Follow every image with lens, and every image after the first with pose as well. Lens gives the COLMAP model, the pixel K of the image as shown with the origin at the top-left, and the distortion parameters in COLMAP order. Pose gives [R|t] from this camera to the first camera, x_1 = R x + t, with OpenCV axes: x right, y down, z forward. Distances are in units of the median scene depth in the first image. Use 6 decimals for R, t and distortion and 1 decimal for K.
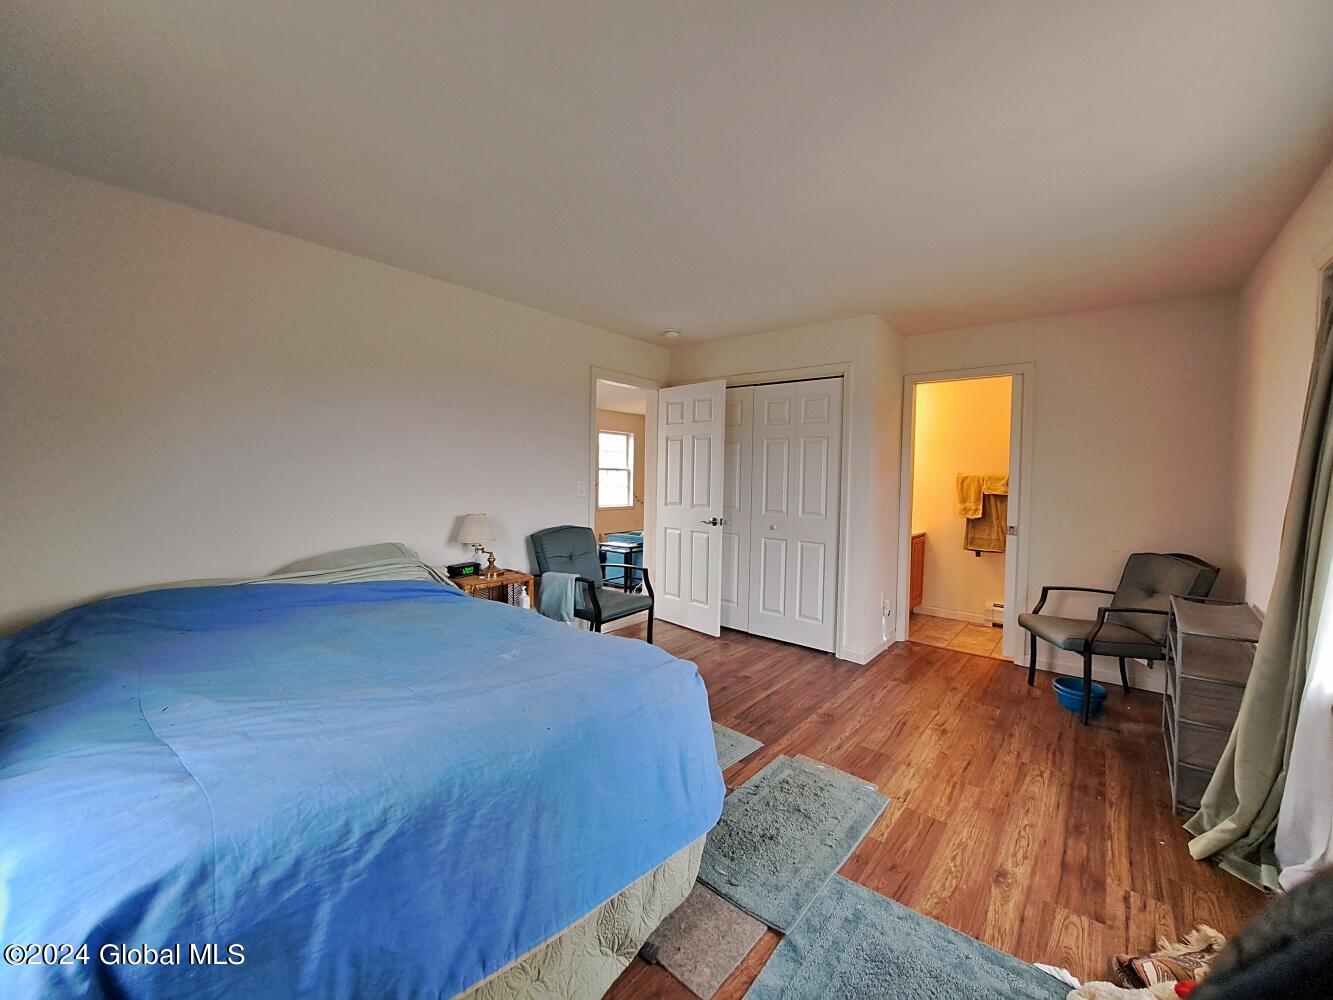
lens RADIAL K [[525.9, 0, 667.8], [0, 525.9, 489.1], [0, 0, 1]] dist [-0.019293, -0.000175]
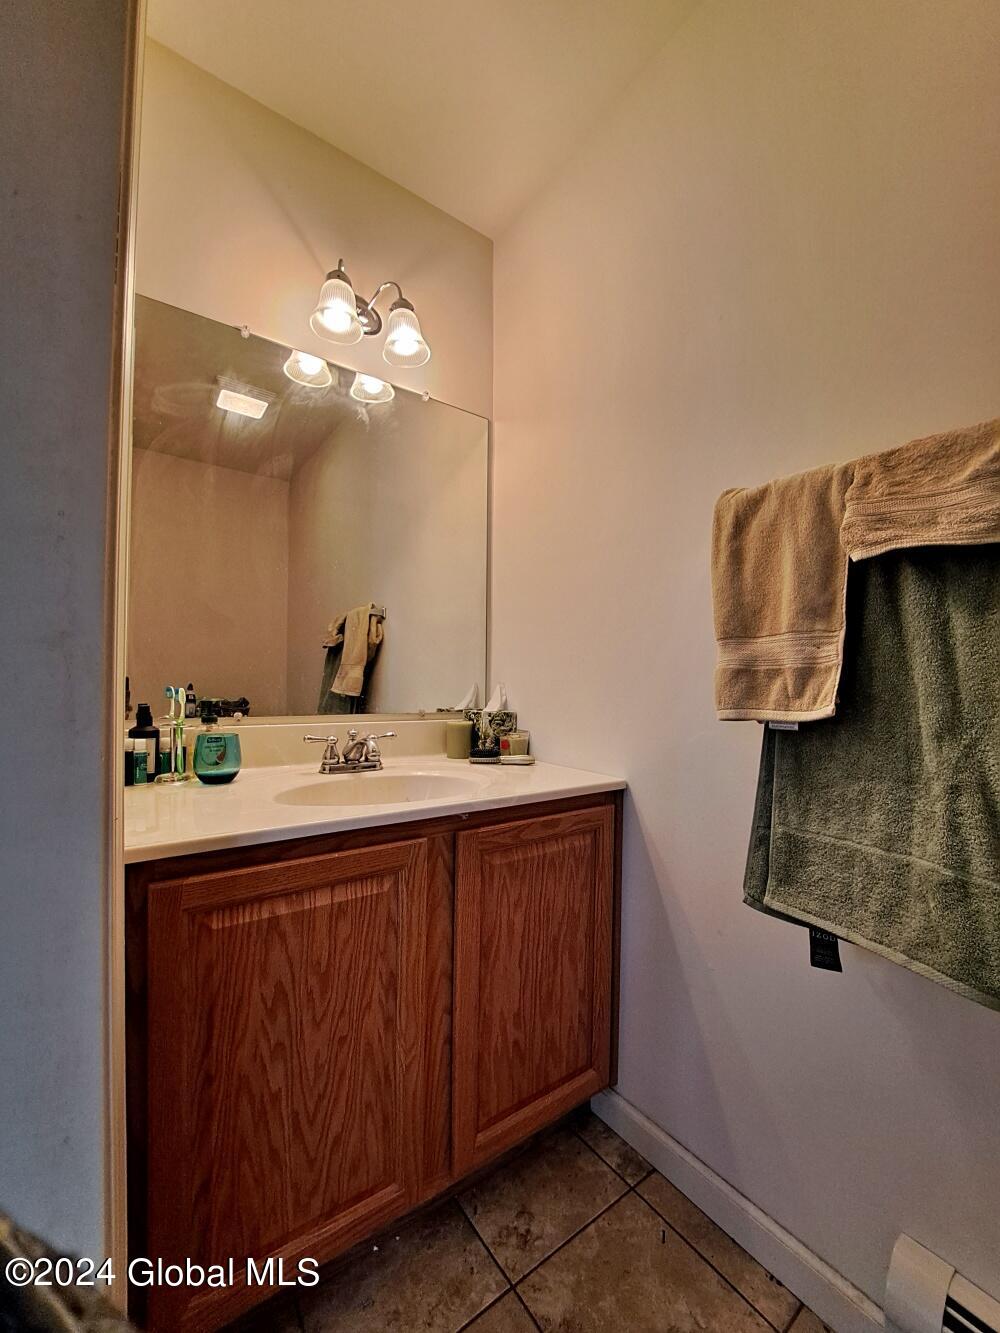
lens RADIAL K [[525.9, 0, 500.3], [0, 525.9, 673.6], [0, 0, 1]] dist [-0.019293, -0.000175]
pose [[0.969597, -0.010842, -0.244466, 0.535342], [-0.000837, 0.998865, -0.047620, 0.047675], [0.244705, 0.046377, 0.968488, 0.816252]]
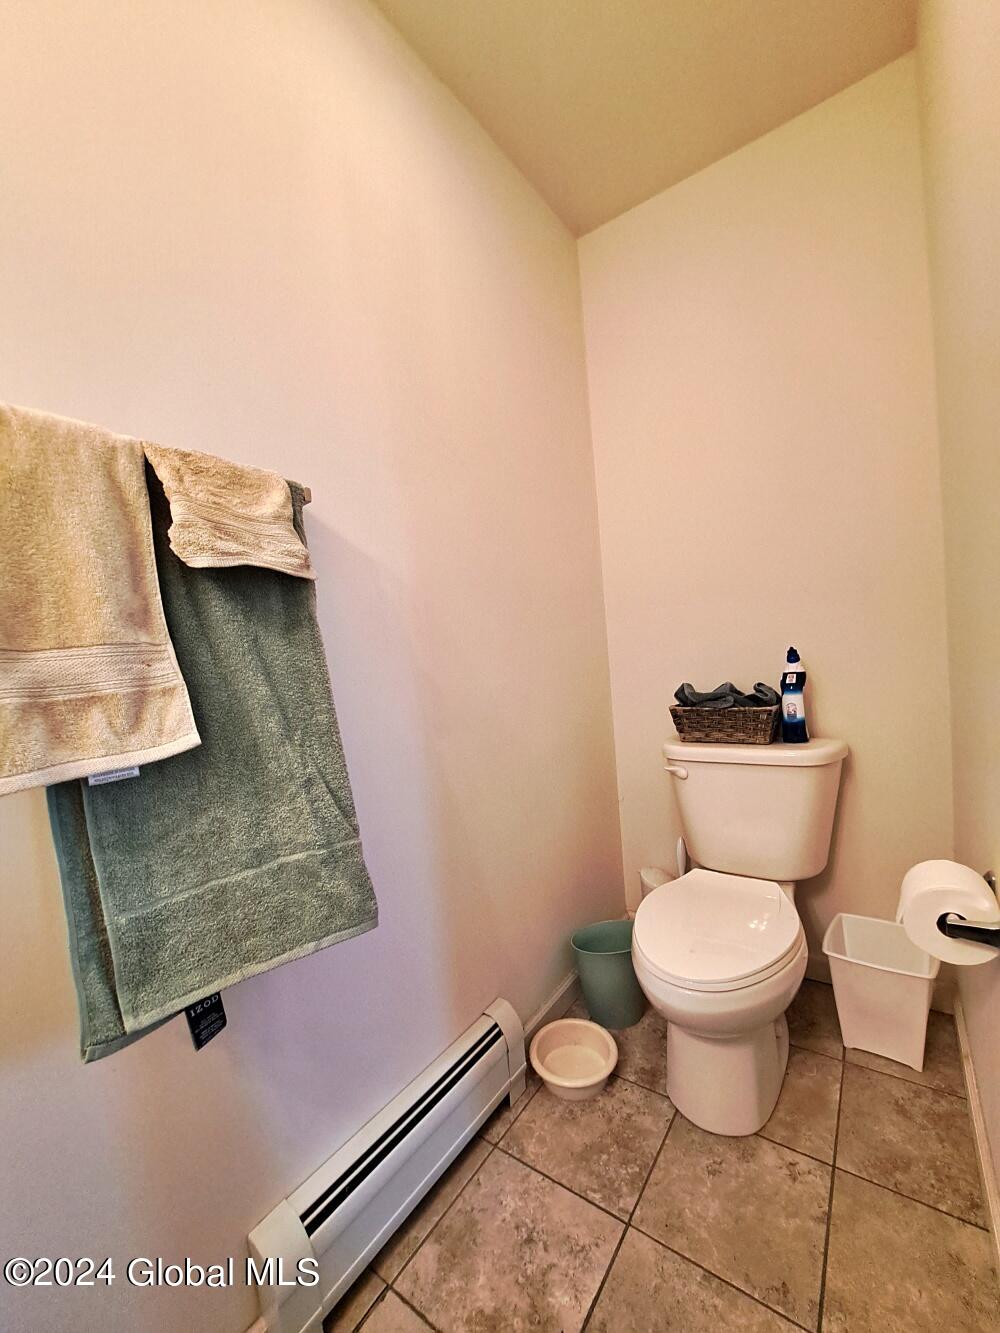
lens RADIAL K [[525.9, 0, 502.1], [0, 525.9, 679.4], [0, 0, 1]] dist [-0.019293, -0.000175]
pose [[-0.078432, -0.065031, 0.994796, 0.459482], [0.102379, 0.992069, 0.072924, 0.035043], [-0.991649, 0.107566, -0.071152, 0.919134]]
